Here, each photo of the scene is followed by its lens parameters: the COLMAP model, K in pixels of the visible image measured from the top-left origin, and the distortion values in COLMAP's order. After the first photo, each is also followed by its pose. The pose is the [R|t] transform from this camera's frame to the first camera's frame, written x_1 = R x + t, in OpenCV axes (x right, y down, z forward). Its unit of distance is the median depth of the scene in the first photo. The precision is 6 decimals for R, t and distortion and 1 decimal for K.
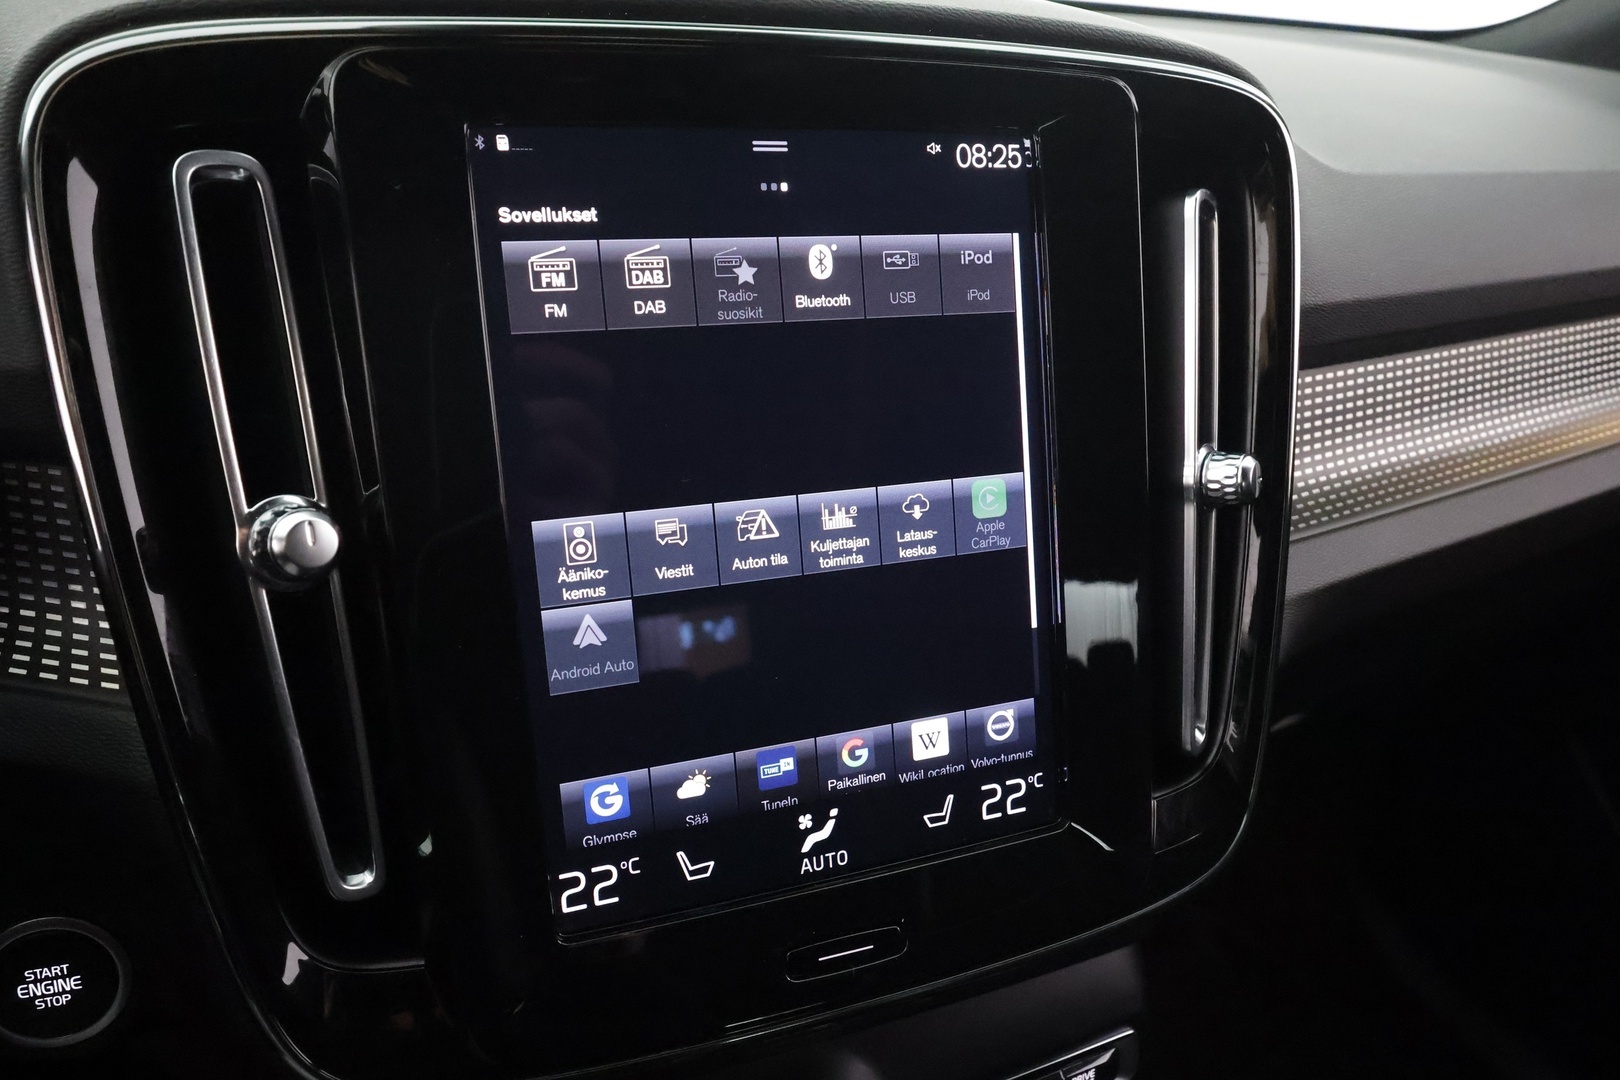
lens RADIAL K [[1042.2, 0, 806.8], [0, 1042.2, 552.3], [0, 0, 1]] dist [0.014992, 0.003962]
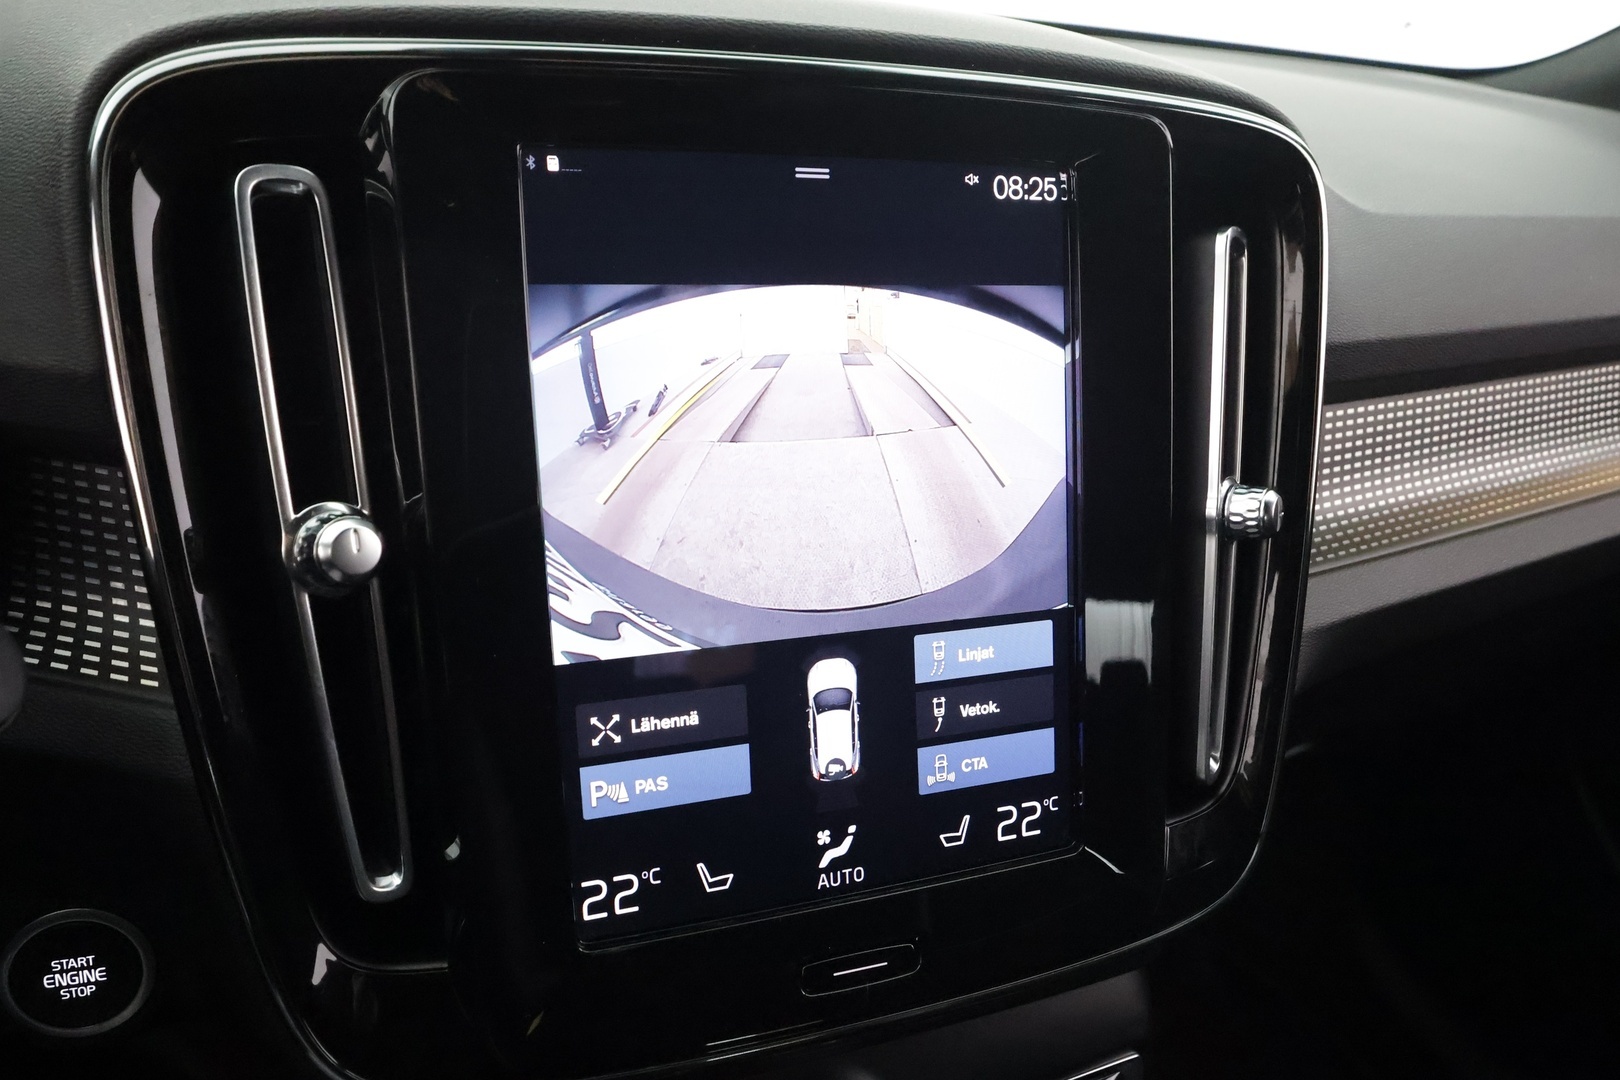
lens RADIAL K [[1042.2, 0, 808.6], [0, 1042.2, 554.9], [0, 0, 1]] dist [0.014992, 0.003962]
pose [[0.999495, 0.031709, -0.002013, -0.022935], [-0.031722, 0.999476, -0.006398, -0.009389], [0.001809, 0.006459, 0.999978, -0.015011]]
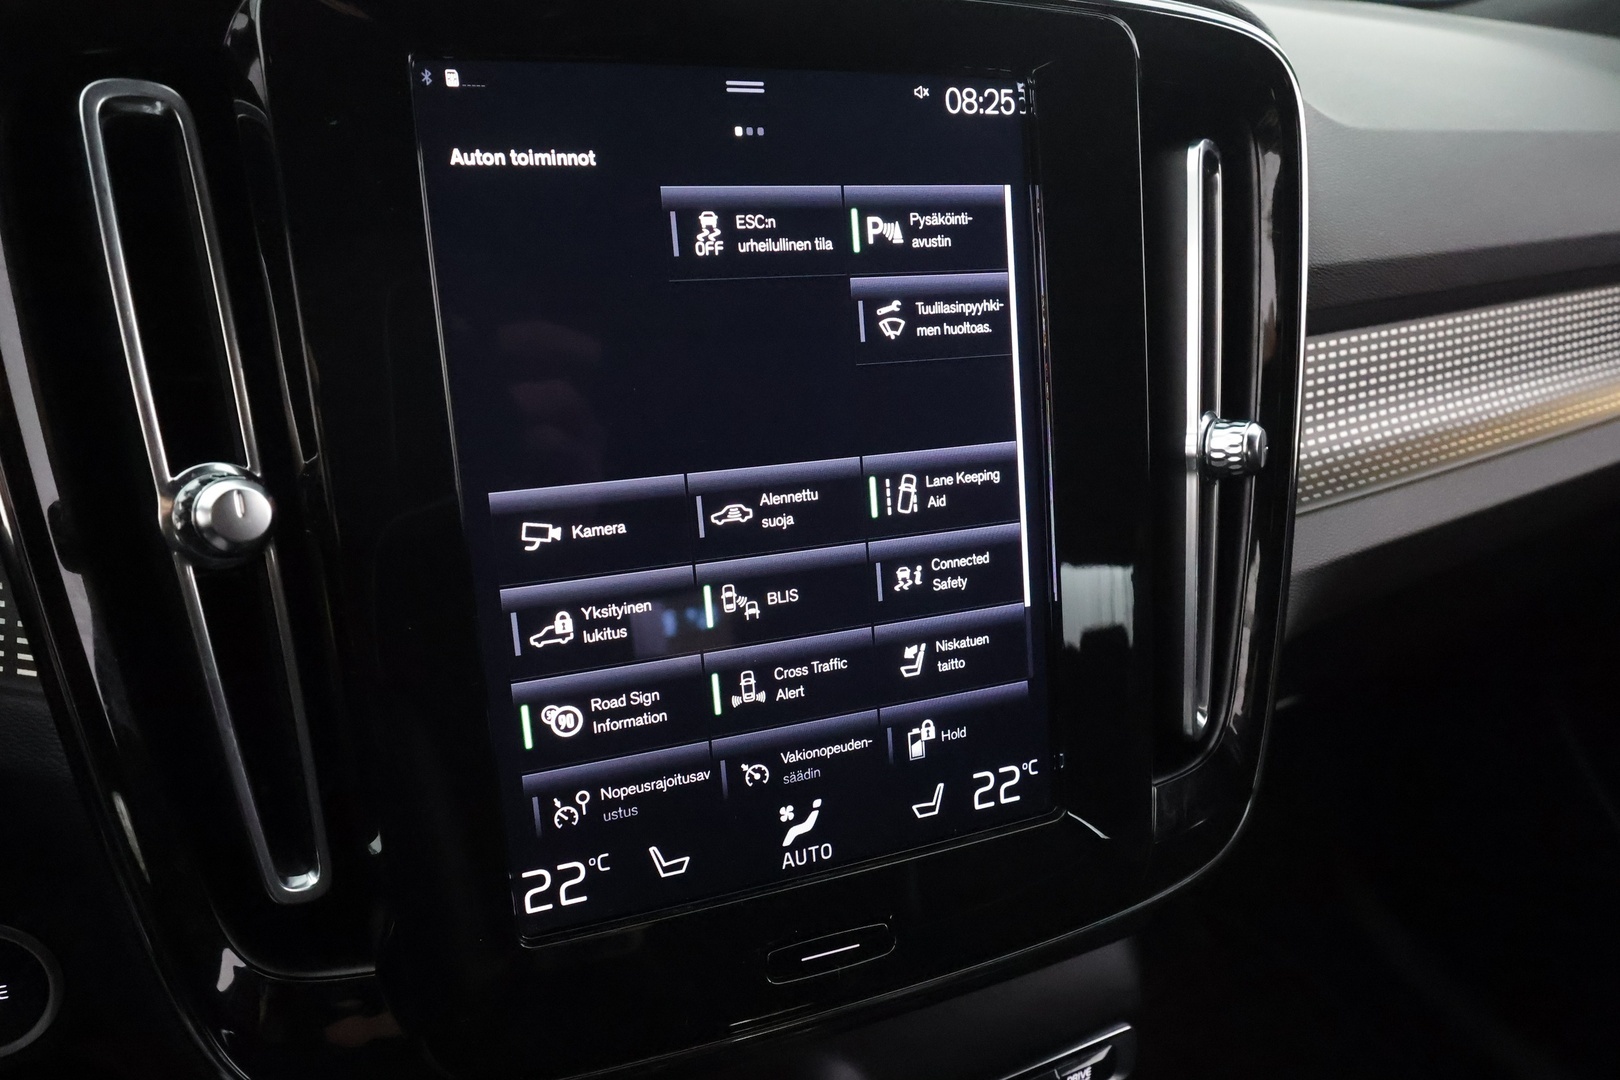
lens RADIAL K [[1042.2, 0, 805.7], [0, 1042.2, 550.3], [0, 0, 1]] dist [0.014992, 0.003962]
pose [[0.999881, -0.004561, 0.014766, 0.002837], [0.004397, 0.999928, 0.011124, 0.011001], [-0.014816, -0.011058, 0.999829, 0.063326]]
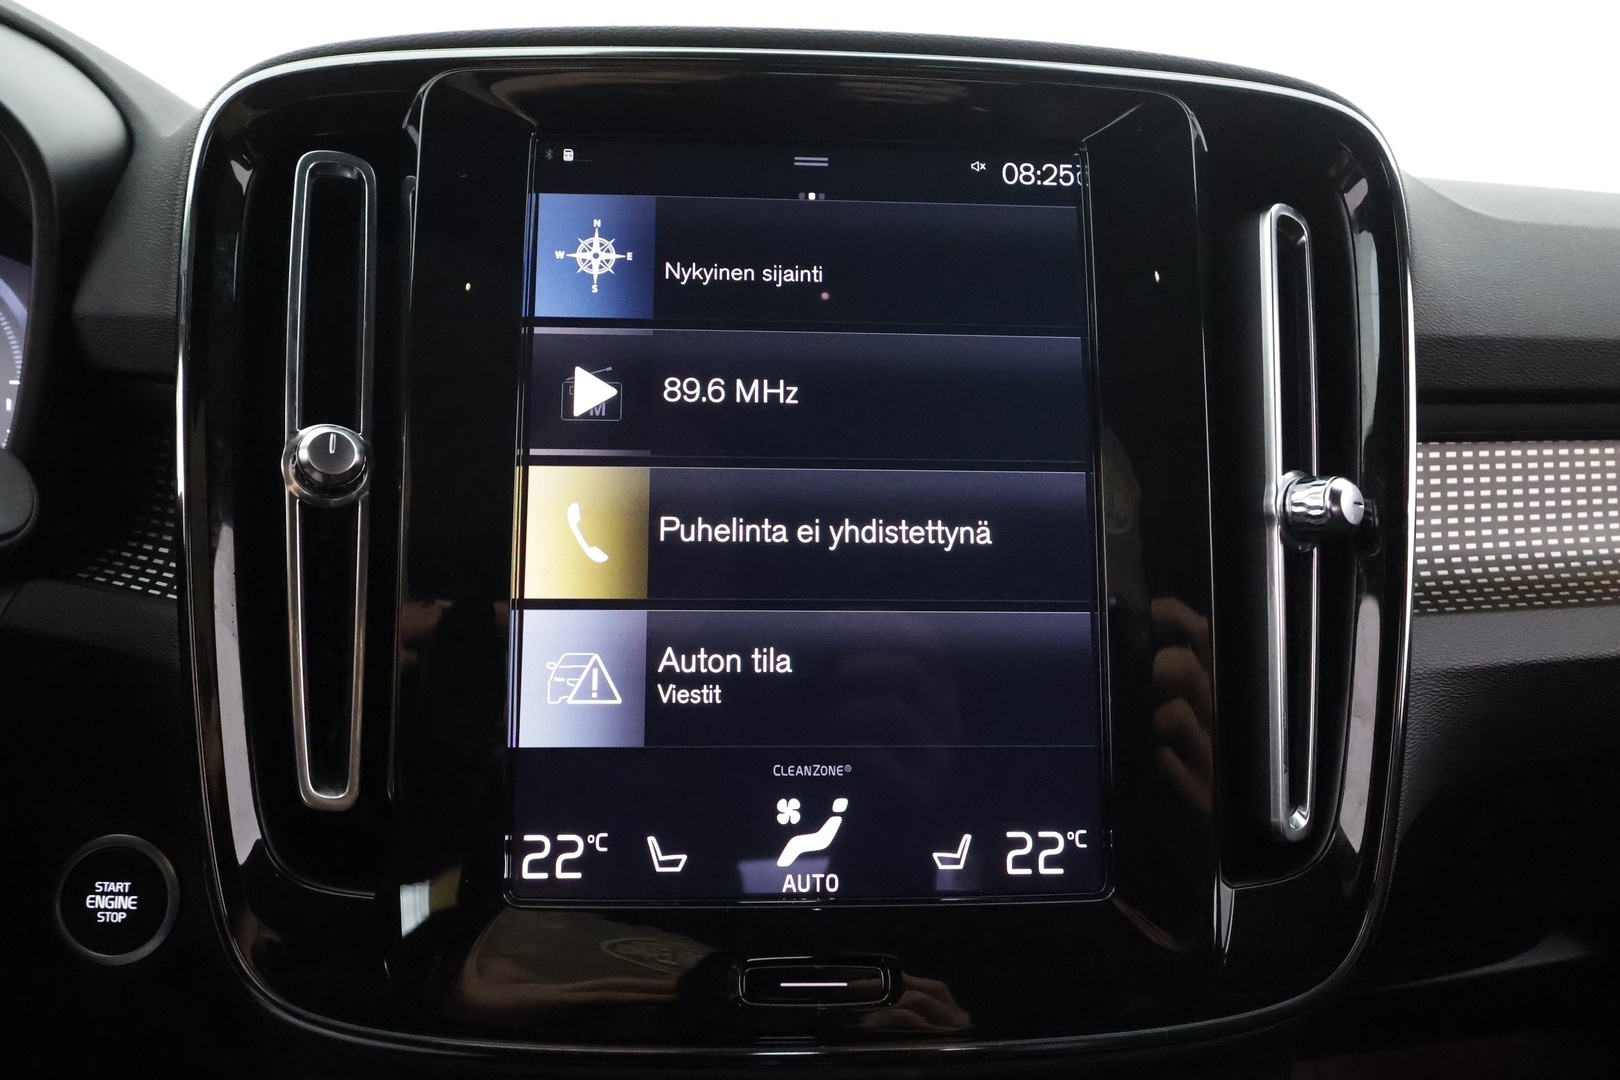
lens RADIAL K [[1042.2, 0, 792.6], [0, 1042.2, 529.9], [0, 0, 1]] dist [0.014992, 0.003962]
pose [[0.957335, 0.039353, -0.286288, 0.249822], [-0.107787, 0.967818, -0.227398, 0.209313], [0.268126, 0.248554, 0.930768, 0.080058]]
